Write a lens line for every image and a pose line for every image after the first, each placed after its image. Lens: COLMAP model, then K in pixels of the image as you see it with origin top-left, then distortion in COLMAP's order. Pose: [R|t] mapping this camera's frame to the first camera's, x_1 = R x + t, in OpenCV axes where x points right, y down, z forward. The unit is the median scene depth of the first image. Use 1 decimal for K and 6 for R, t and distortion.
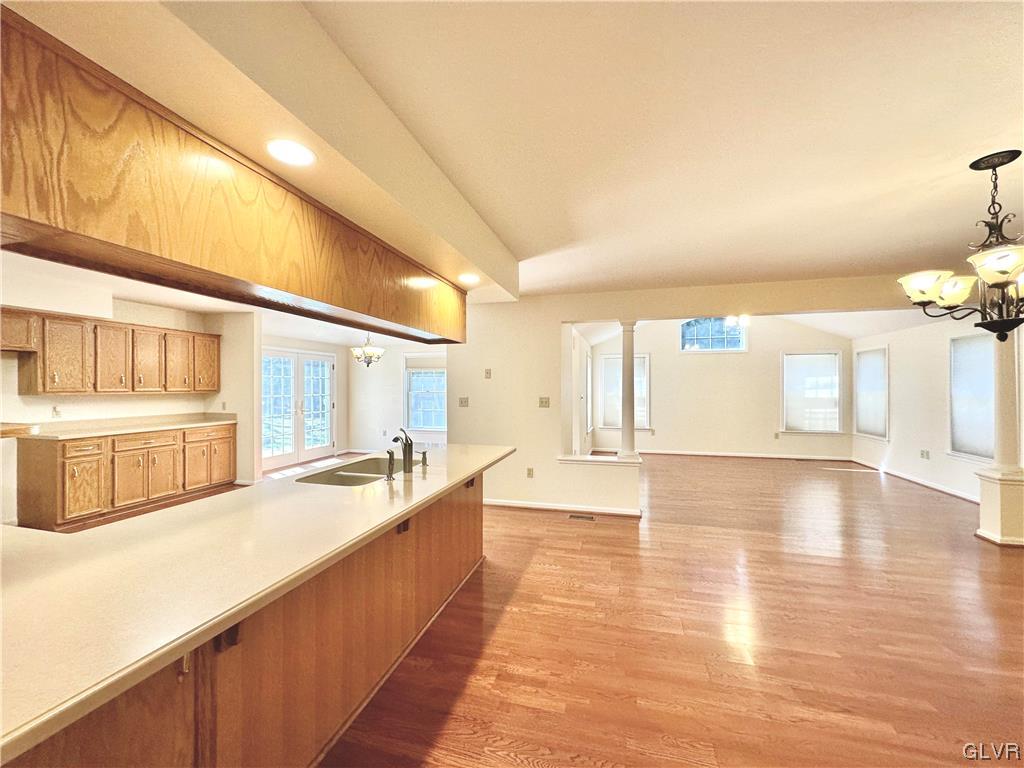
lens RADIAL K [[410.0, 0, 513.1], [0, 410.0, 383.2], [0, 0, 1]] dist [-0.004345, 0.000894]
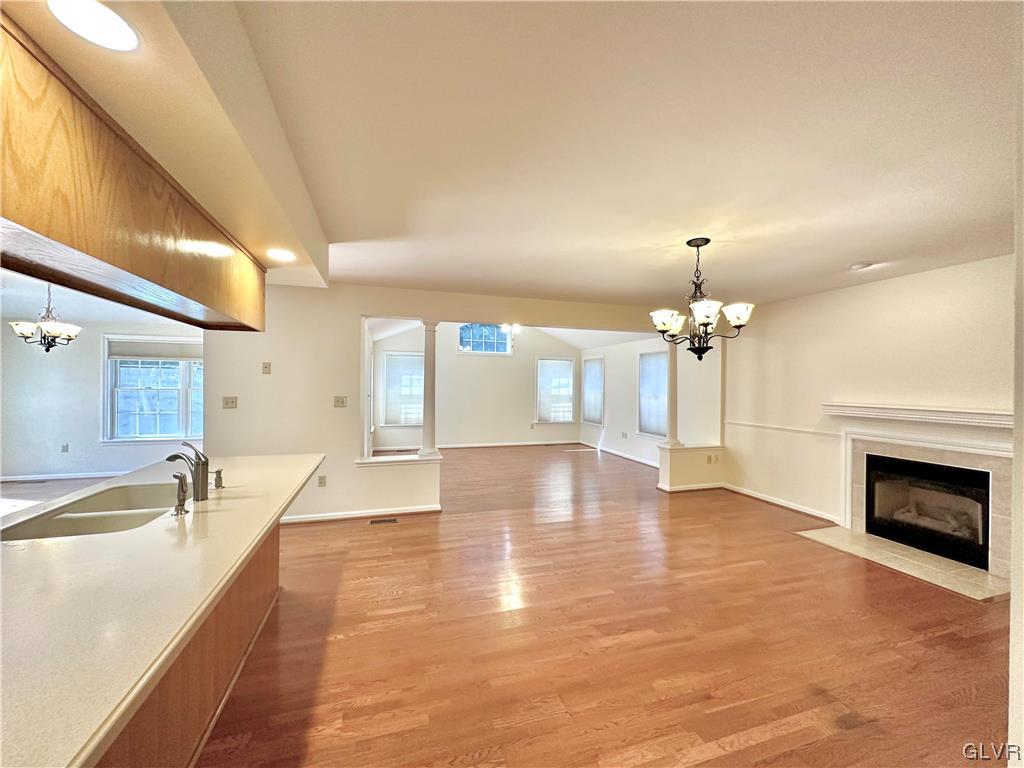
lens RADIAL K [[410.0, 0, 515.0], [0, 410.0, 382.1], [0, 0, 1]] dist [-0.004345, 0.000894]
pose [[0.840109, 0.012850, 0.542265, -0.115623], [-0.016087, 0.999870, 0.001229, -0.005556], [-0.542179, -0.009755, 0.840207, 0.037275]]
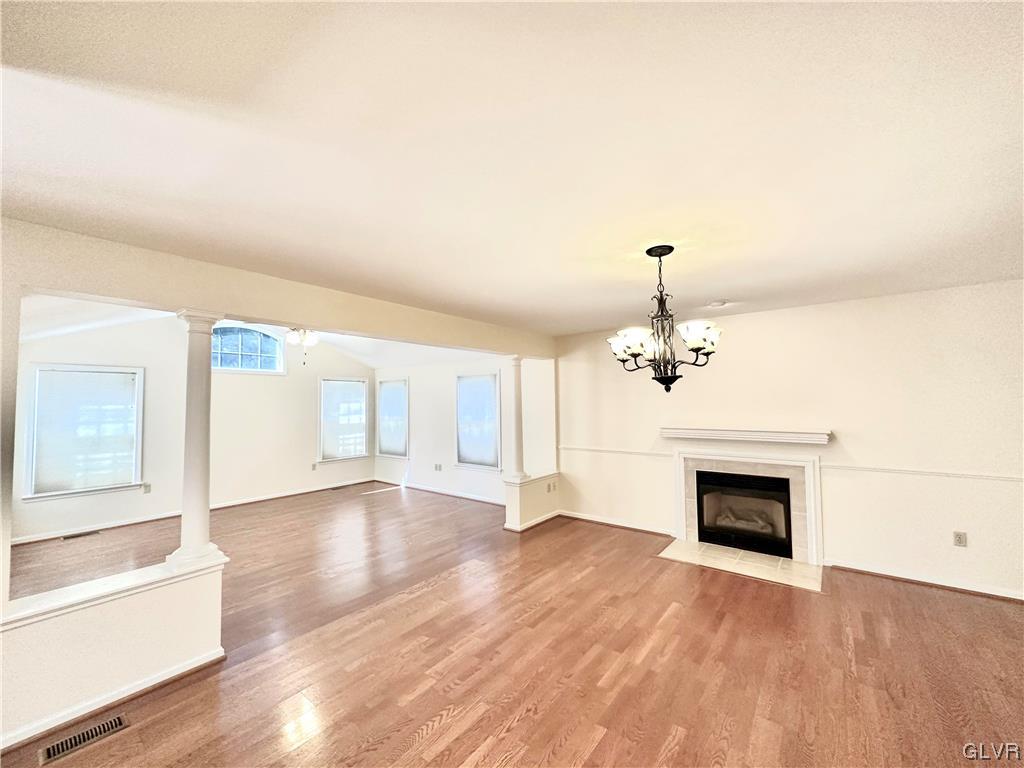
lens RADIAL K [[410.0, 0, 518.1], [0, 410.0, 383.2], [0, 0, 1]] dist [-0.004345, 0.000894]
pose [[0.385826, 0.041398, 0.921642, -0.086426], [0.003489, 0.998920, -0.046330, -0.035807], [-0.922565, 0.021090, 0.385265, 0.469686]]
